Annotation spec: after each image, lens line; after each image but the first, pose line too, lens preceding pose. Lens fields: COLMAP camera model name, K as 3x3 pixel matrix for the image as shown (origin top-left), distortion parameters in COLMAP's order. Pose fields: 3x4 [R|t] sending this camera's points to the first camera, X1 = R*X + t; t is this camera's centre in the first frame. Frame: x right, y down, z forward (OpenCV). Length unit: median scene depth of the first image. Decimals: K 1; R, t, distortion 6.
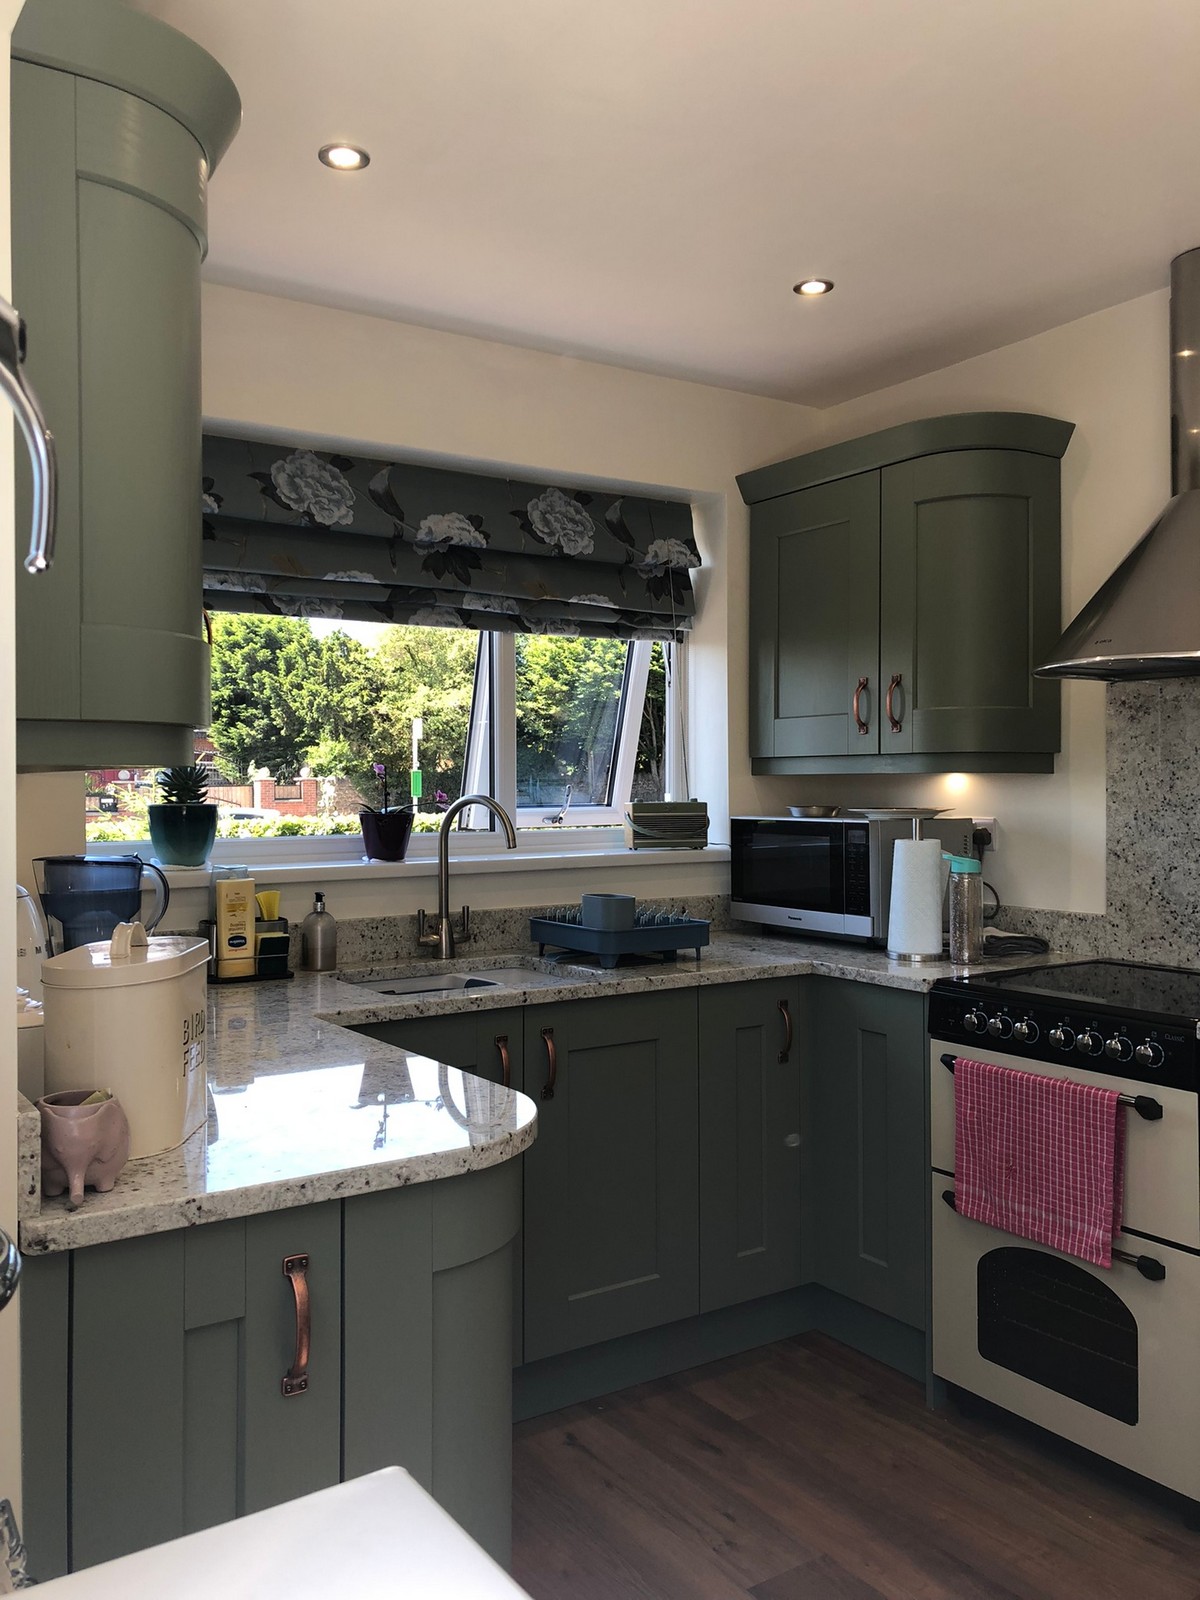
lens RADIAL K [[1296.7, 0, 590.4], [0, 1296.7, 790.3], [0, 0, 1]] dist [0.107719, -0.249791]
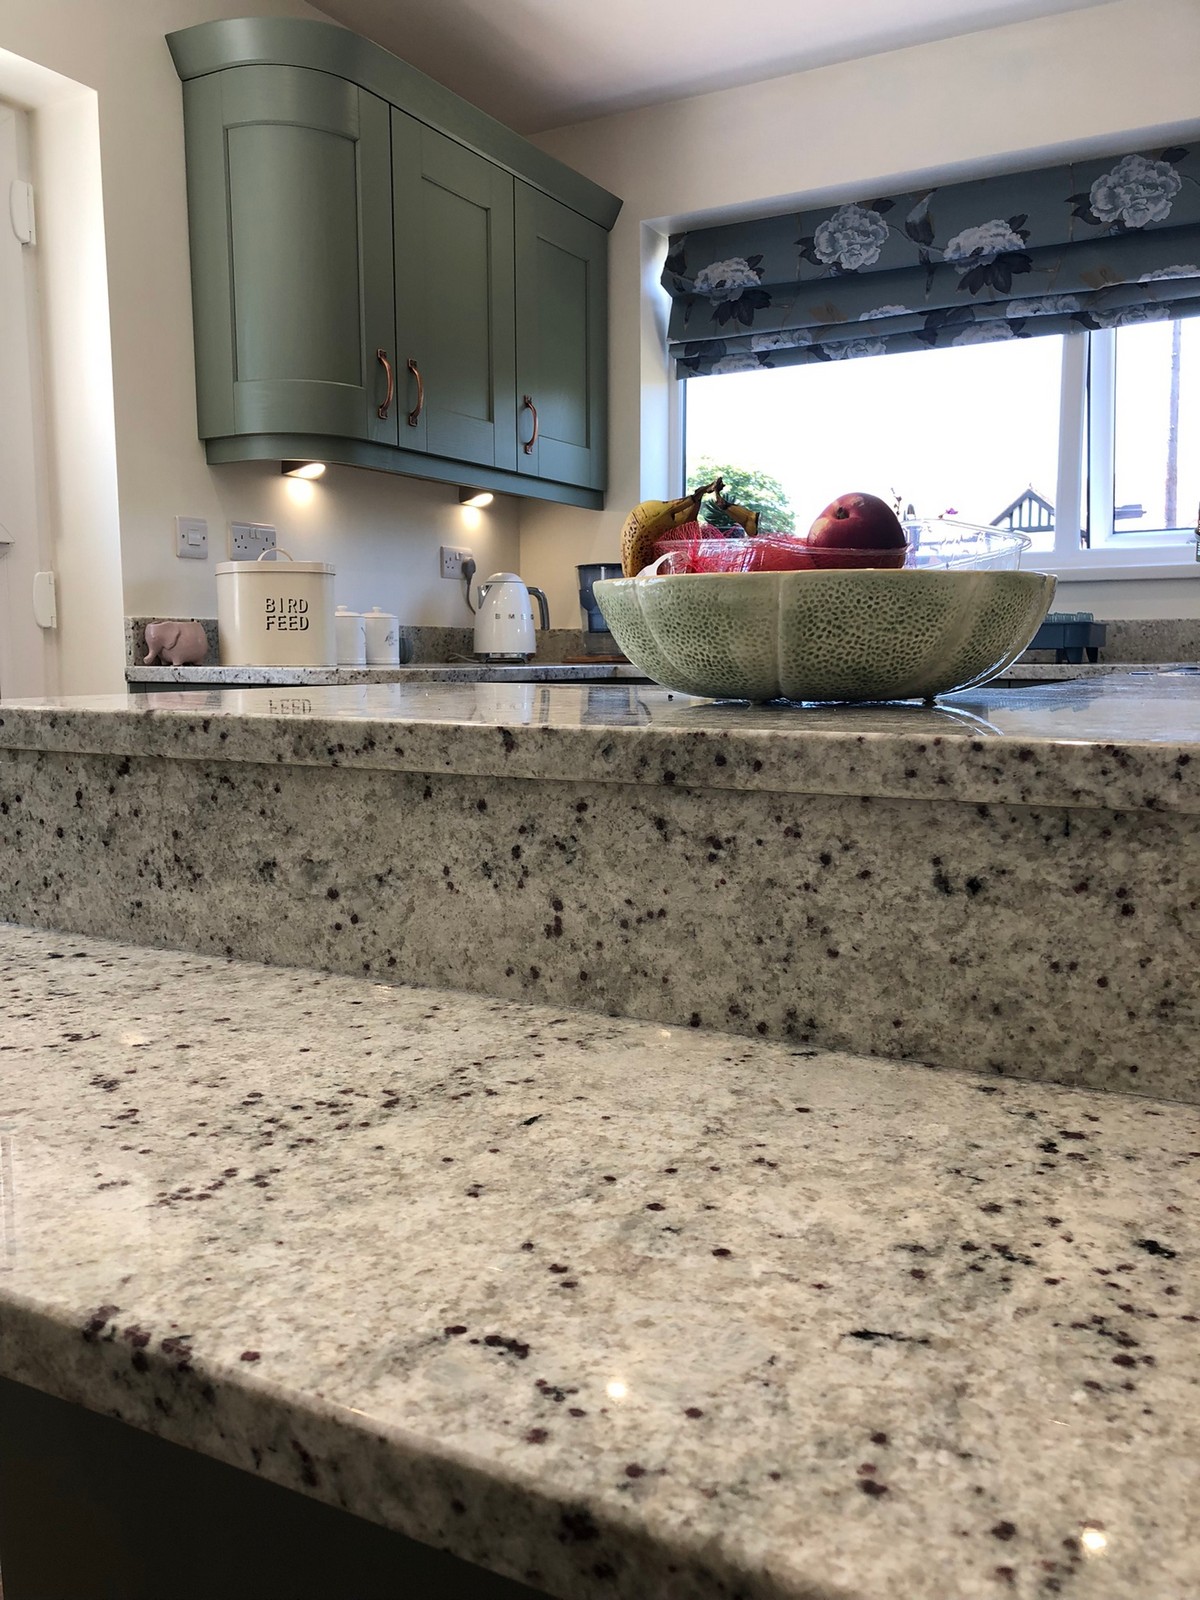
lens RADIAL K [[1306.0, 0, 576.0], [0, 1306.0, 798.9], [0, 0, 1]] dist [0.051699, -0.087876]
pose [[0.462093, 0.104962, -0.880598, 0.726079], [-0.001239, 0.993047, 0.117714, 0.113720], [0.886831, -0.053304, 0.459010, 0.254896]]
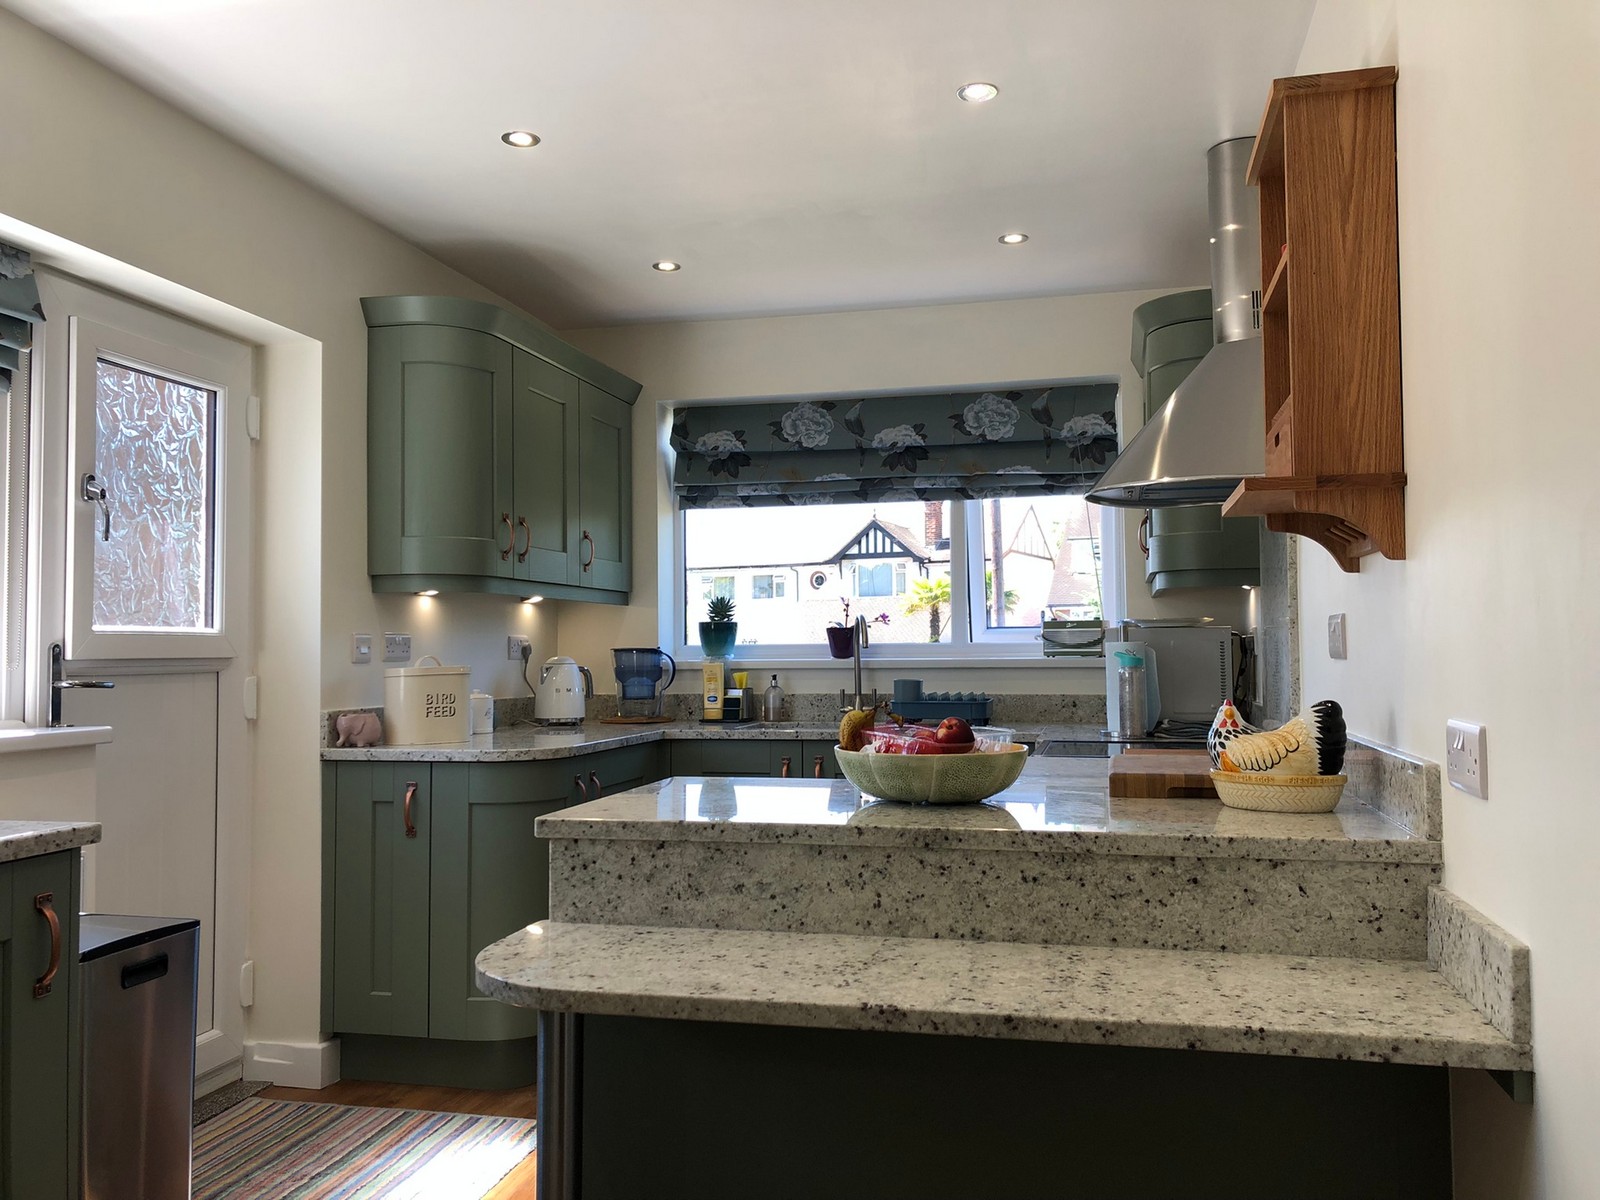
lens RADIAL K [[1292.6, 0, 818.1], [0, 1292.6, 599.8], [0, 0, 1]] dist [0.102666, -0.186007]
pose [[0.693903, -0.030476, -0.719423, 0.940468], [0.001576, 0.999166, -0.040807, 0.047524], [0.720067, 0.027182, 0.693372, -0.083140]]
